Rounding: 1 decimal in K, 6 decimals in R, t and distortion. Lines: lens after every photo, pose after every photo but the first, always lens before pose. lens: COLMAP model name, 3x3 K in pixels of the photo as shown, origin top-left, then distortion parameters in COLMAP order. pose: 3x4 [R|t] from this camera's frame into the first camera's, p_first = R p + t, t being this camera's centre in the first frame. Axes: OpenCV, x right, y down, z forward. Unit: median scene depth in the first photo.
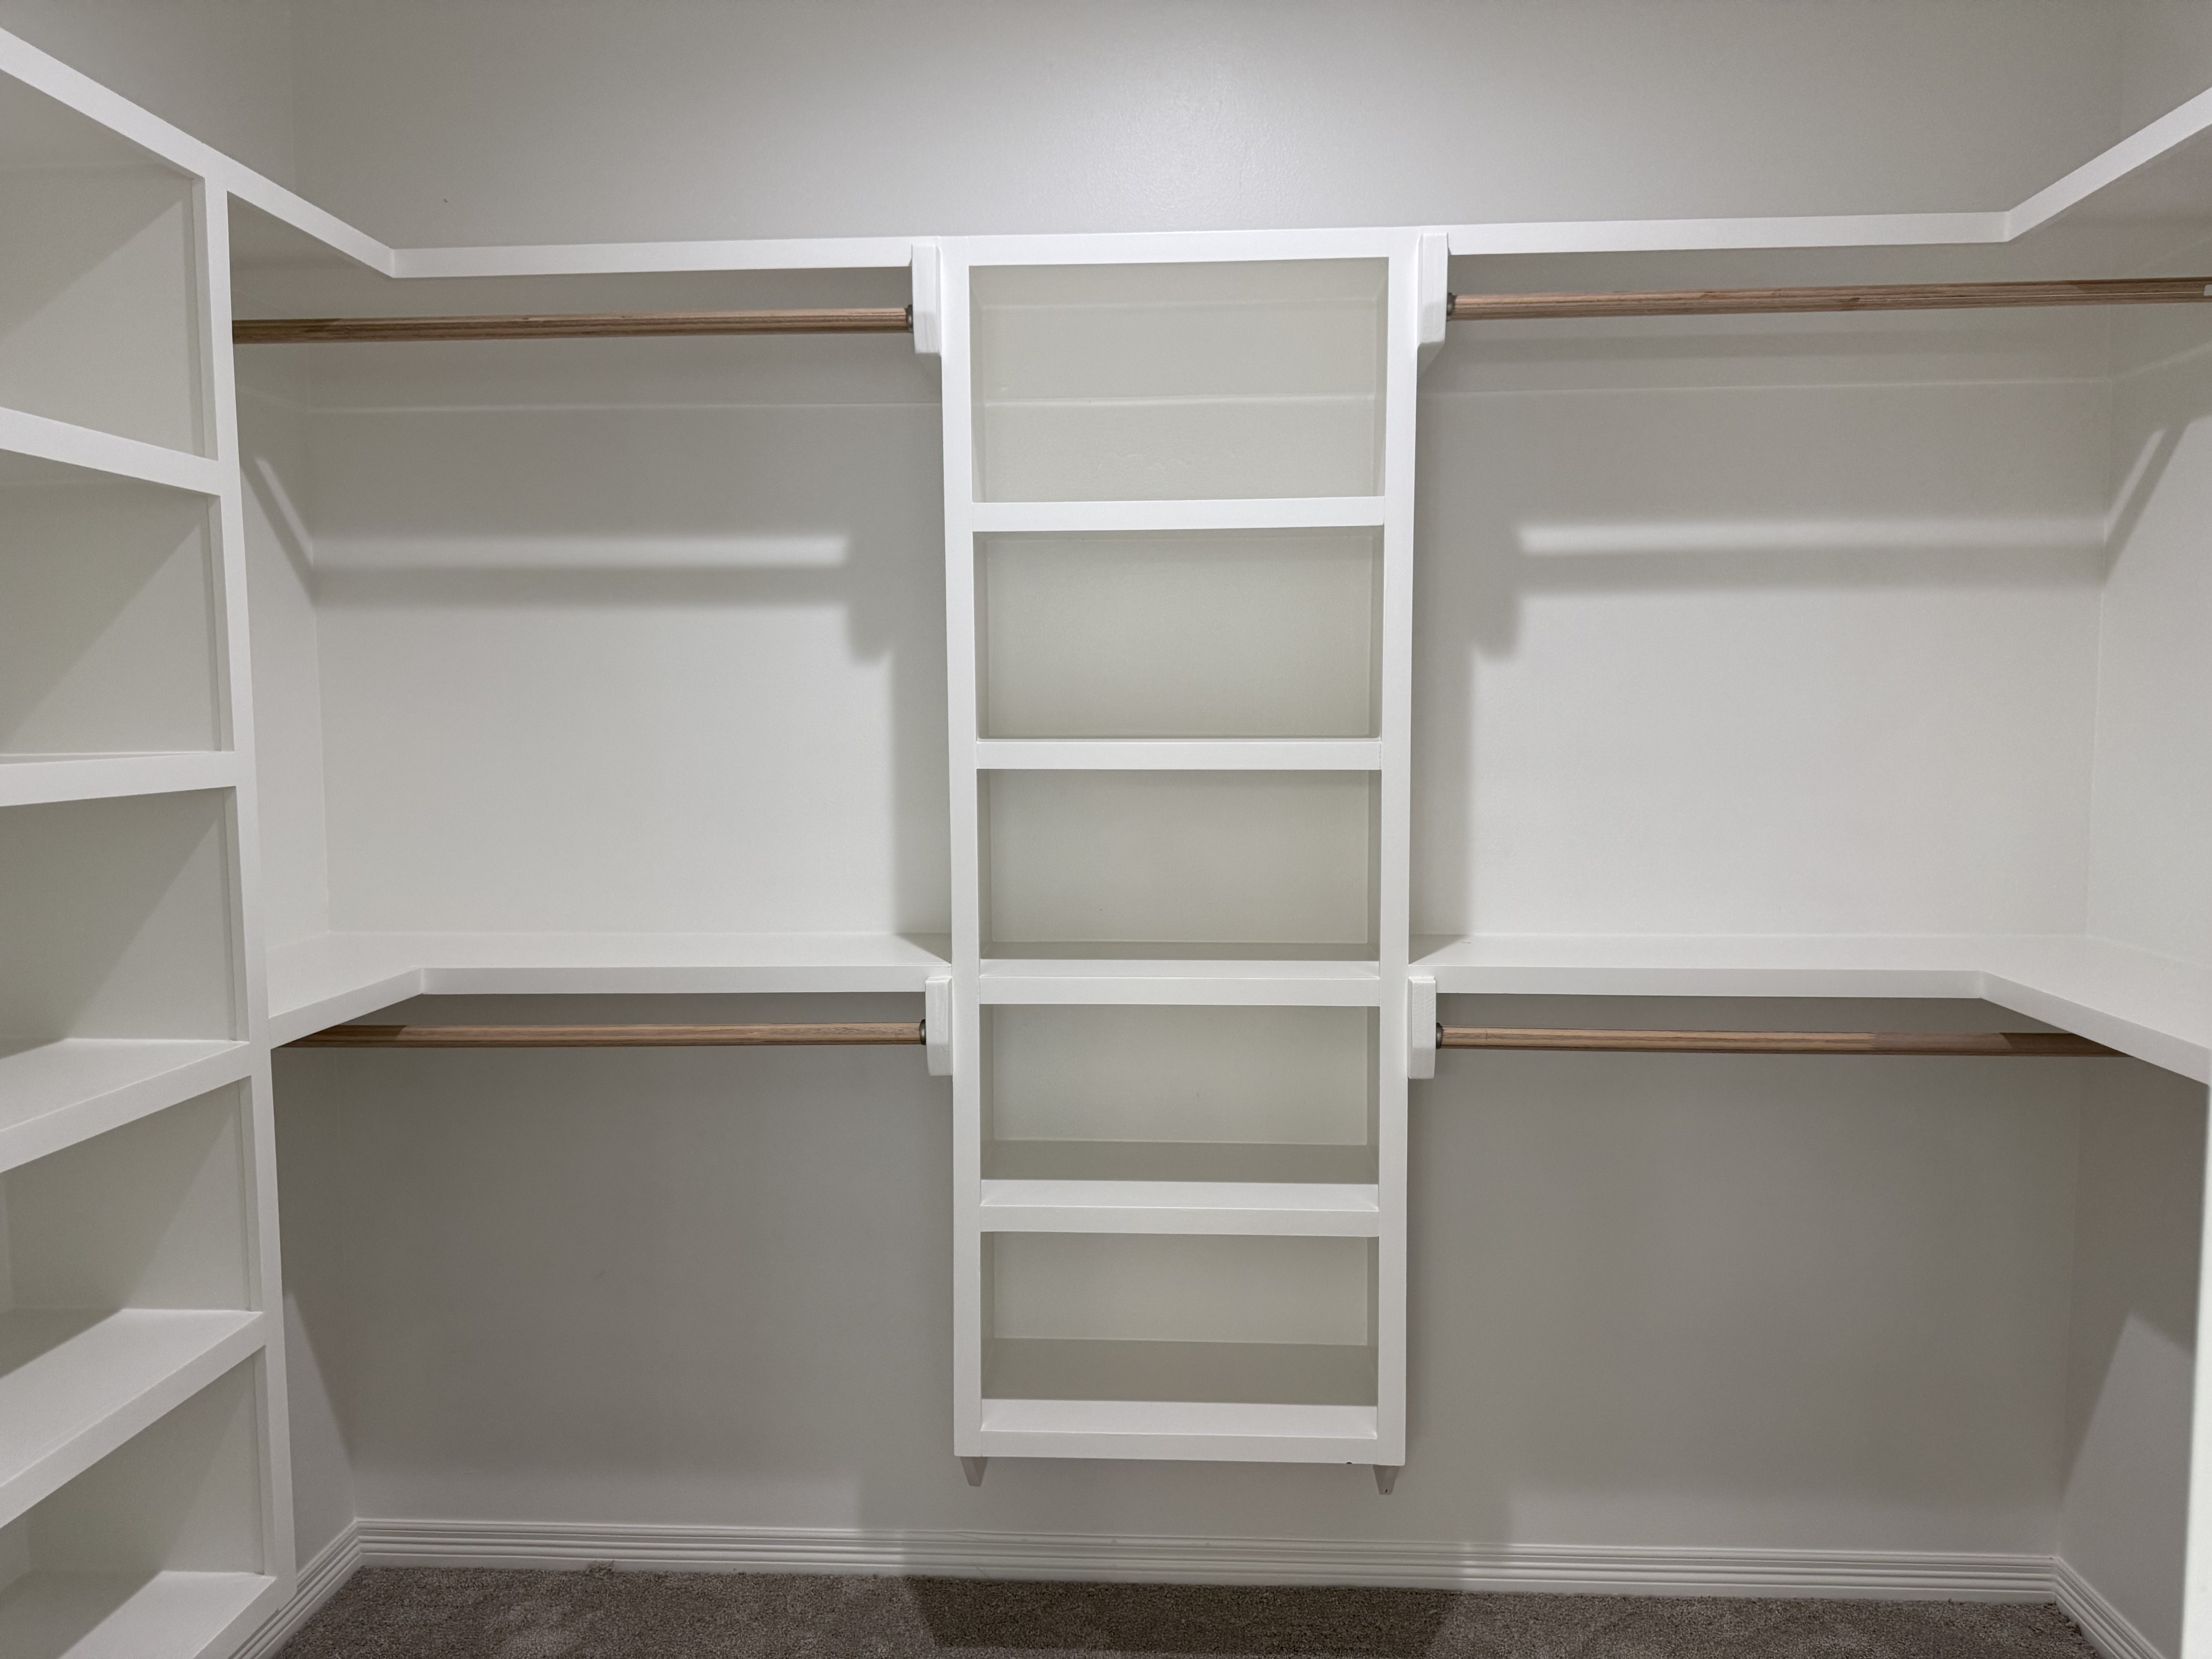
lens RADIAL K [[1550.6, 0, 1100.9], [0, 1550.6, 835.4], [0, 0, 1]] dist [0.066455, -0.084525]
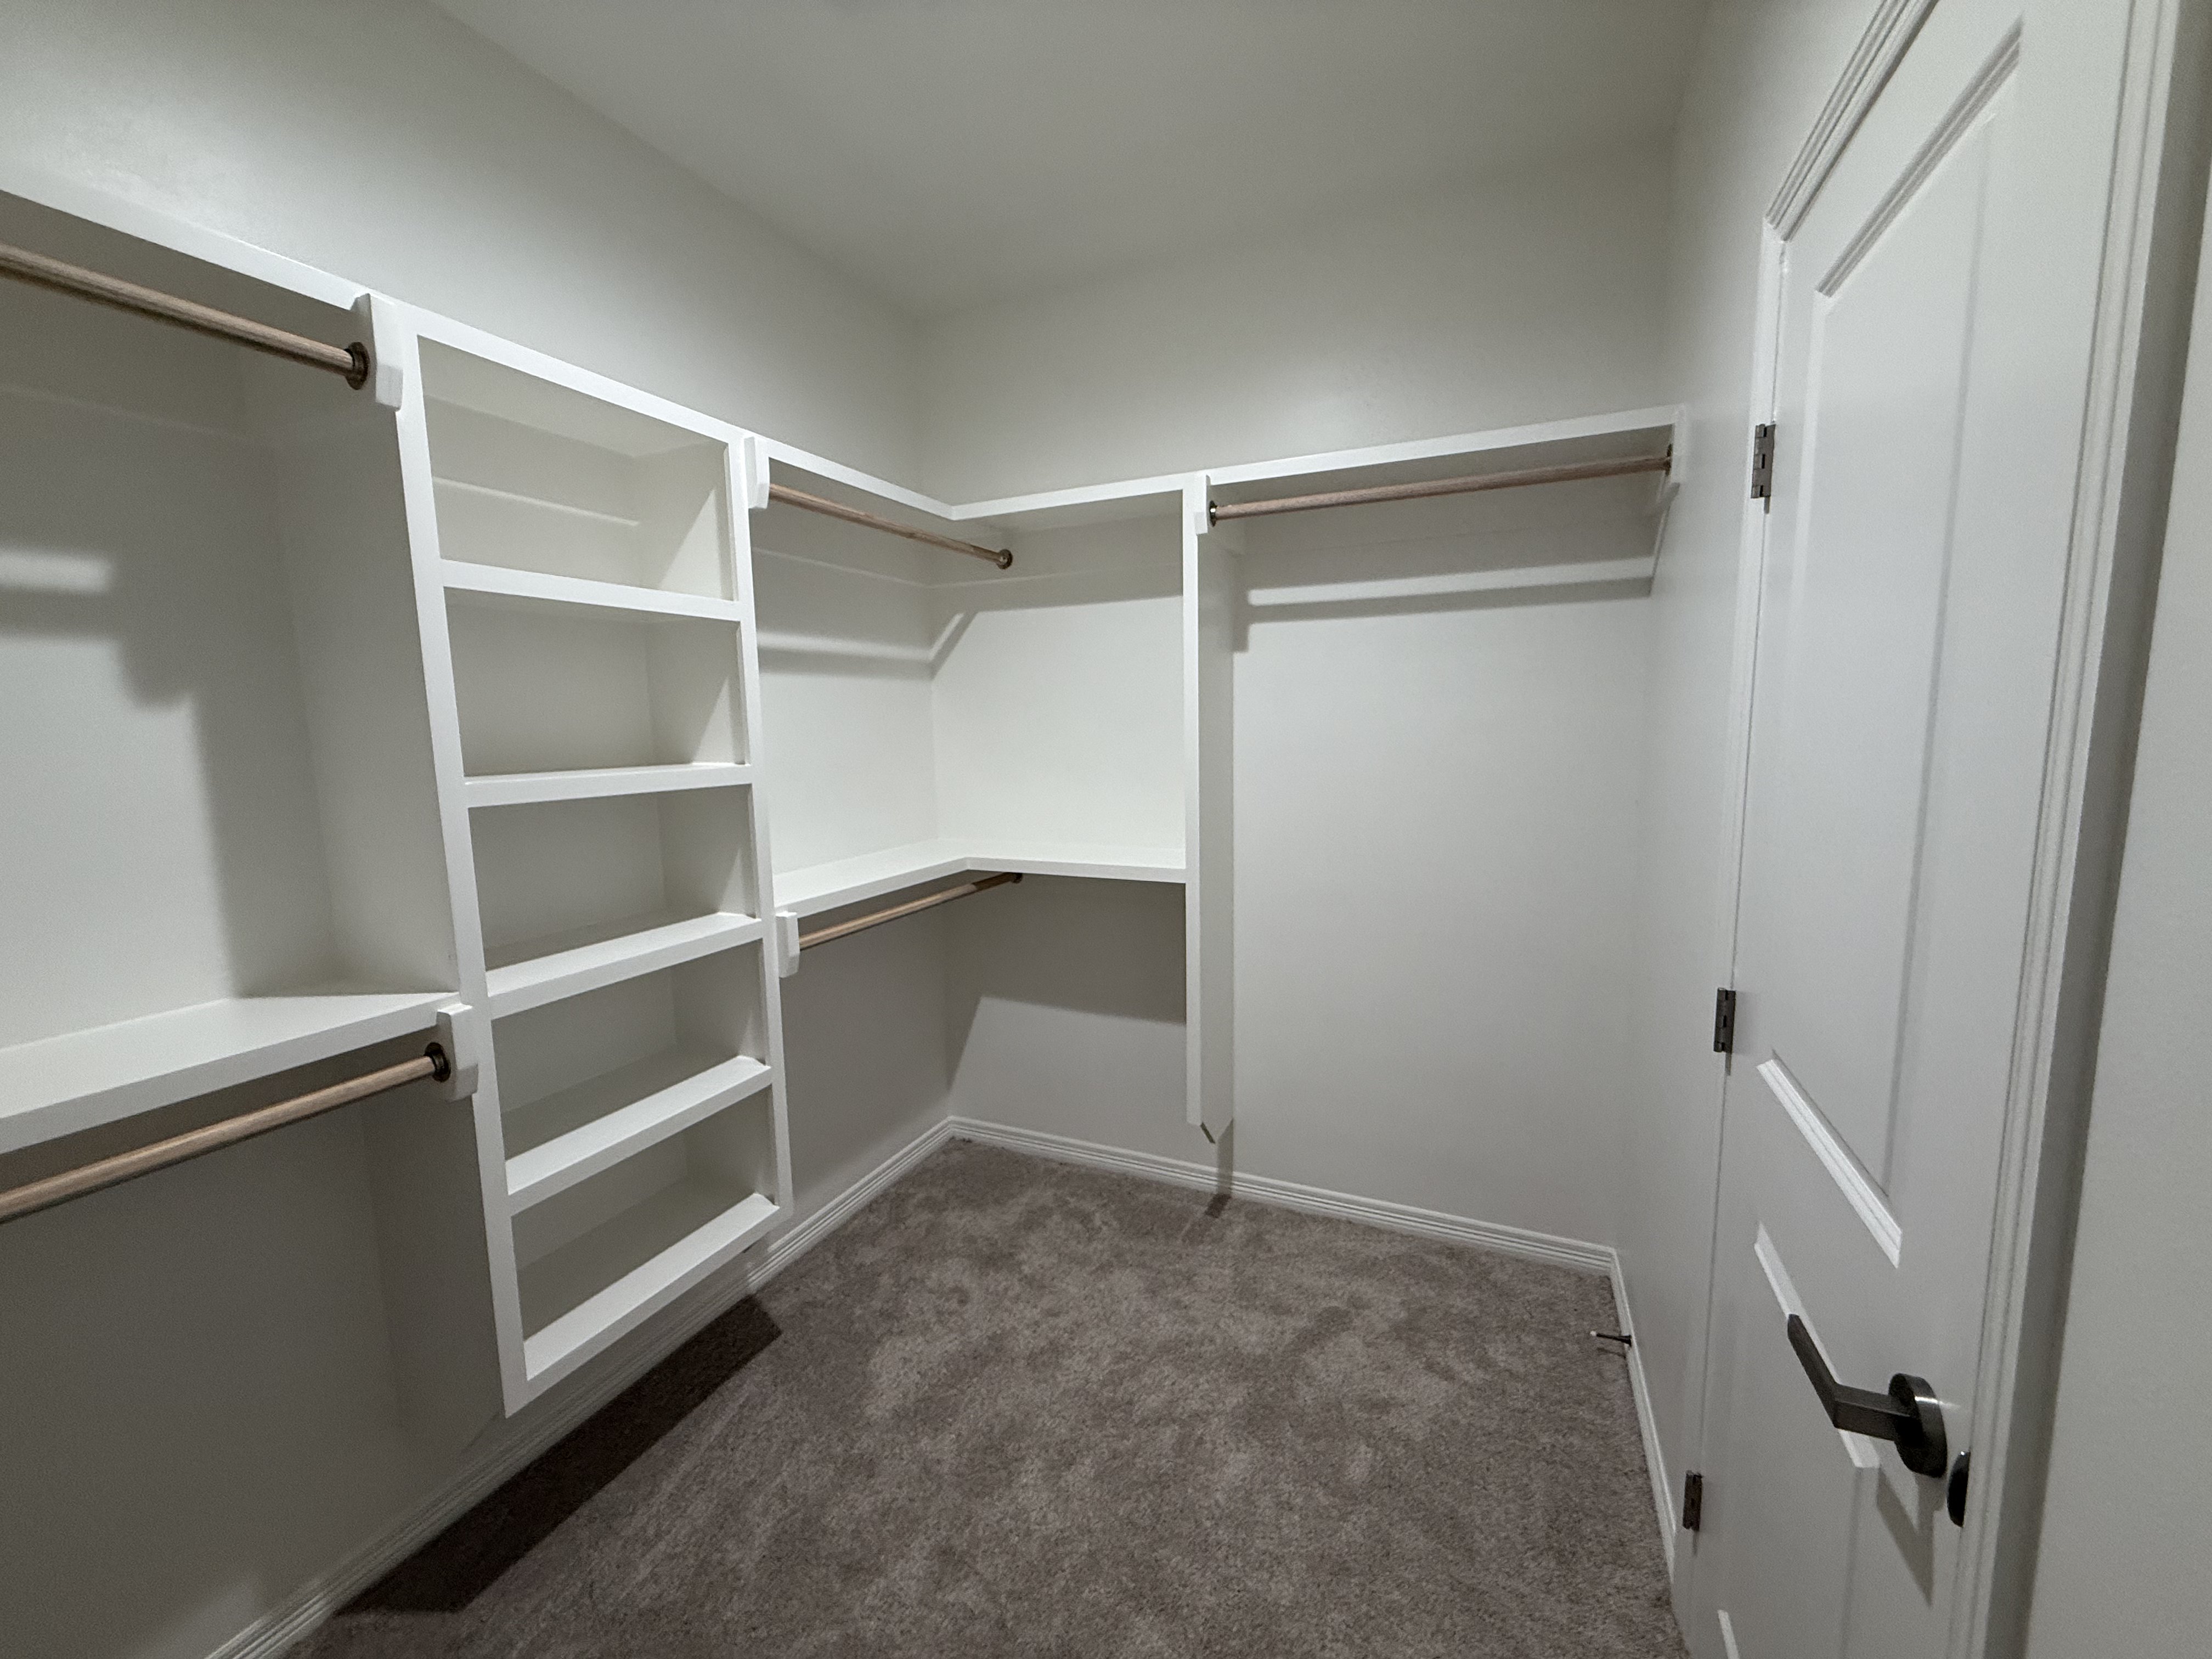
lens RADIAL K [[879.1, 0, 1106.0], [0, 879.1, 829.5], [0, 0, 1]] dist [0.000396, 0.000076]
pose [[0.366091, -0.116370, 0.923274, -0.475217], [0.089619, 0.991947, 0.089491, -0.043002], [-0.926254, 0.049981, 0.373572, 0.349039]]
